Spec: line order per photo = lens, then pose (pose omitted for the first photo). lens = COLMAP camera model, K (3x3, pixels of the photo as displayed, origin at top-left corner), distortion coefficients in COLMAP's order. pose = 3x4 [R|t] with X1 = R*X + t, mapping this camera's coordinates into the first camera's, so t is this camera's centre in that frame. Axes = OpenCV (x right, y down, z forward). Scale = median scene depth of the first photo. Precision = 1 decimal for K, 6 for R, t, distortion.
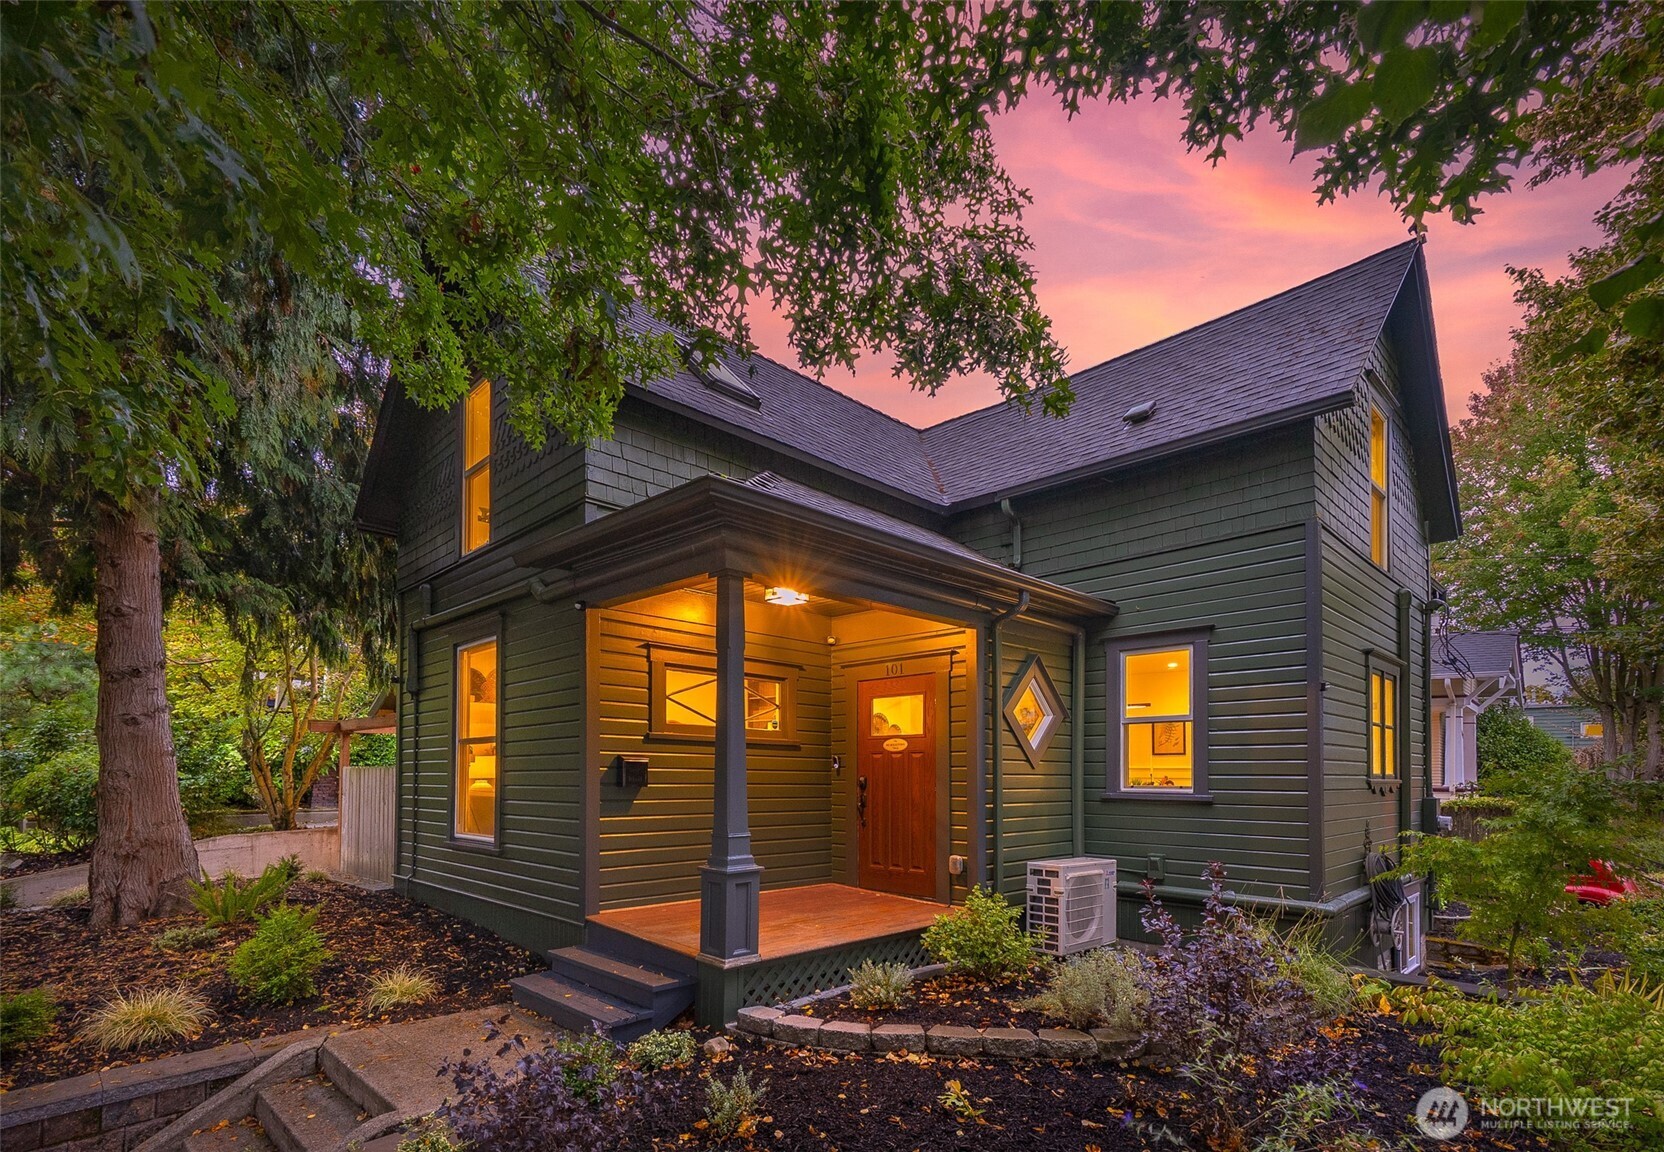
lens RADIAL K [[833.1, 0, 831.7], [0, 833.1, 629.0], [0, 0, 1]] dist [0.003430, 0.001741]
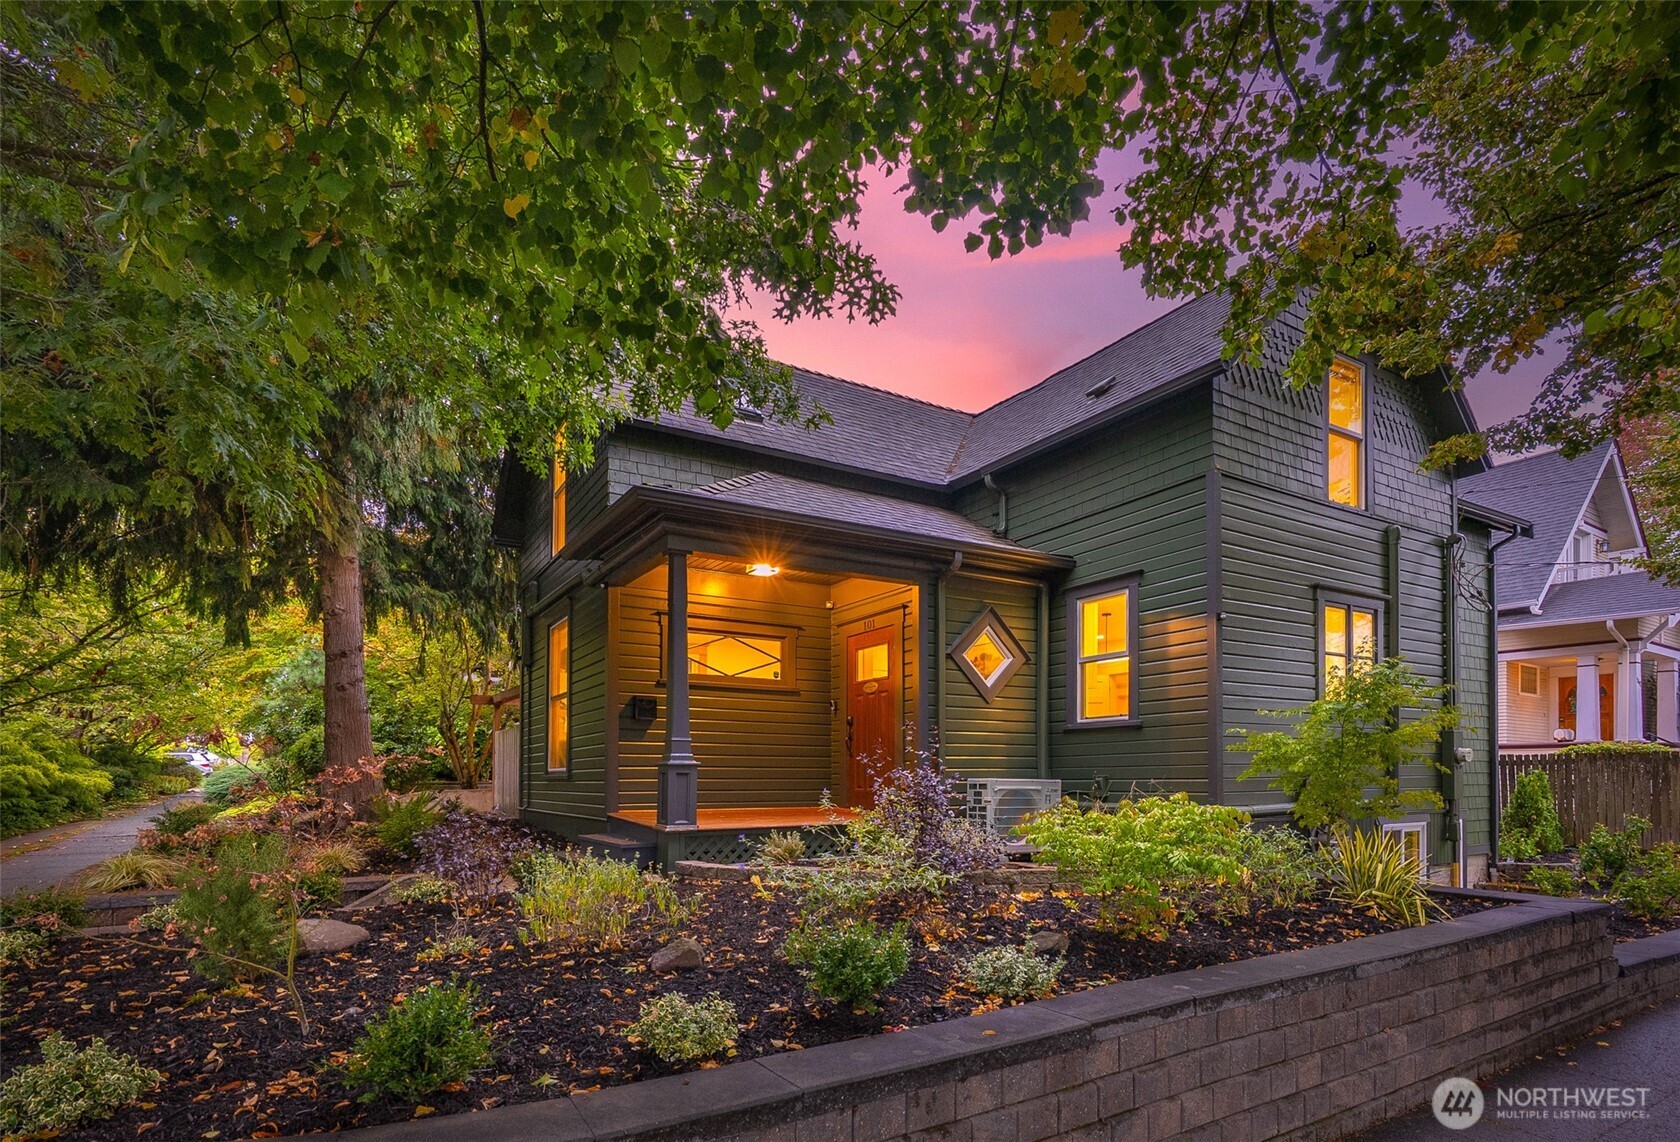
lens RADIAL K [[879.0, 0, 840.0], [0, 879.0, 571.0], [0, 0, 1]] dist [-0.041336, -0.000563]
pose [[0.971205, -0.068148, -0.228291, 0.325190], [0.054059, 0.996259, -0.067416, 0.053588], [0.232032, 0.053134, 0.971256, -0.239546]]
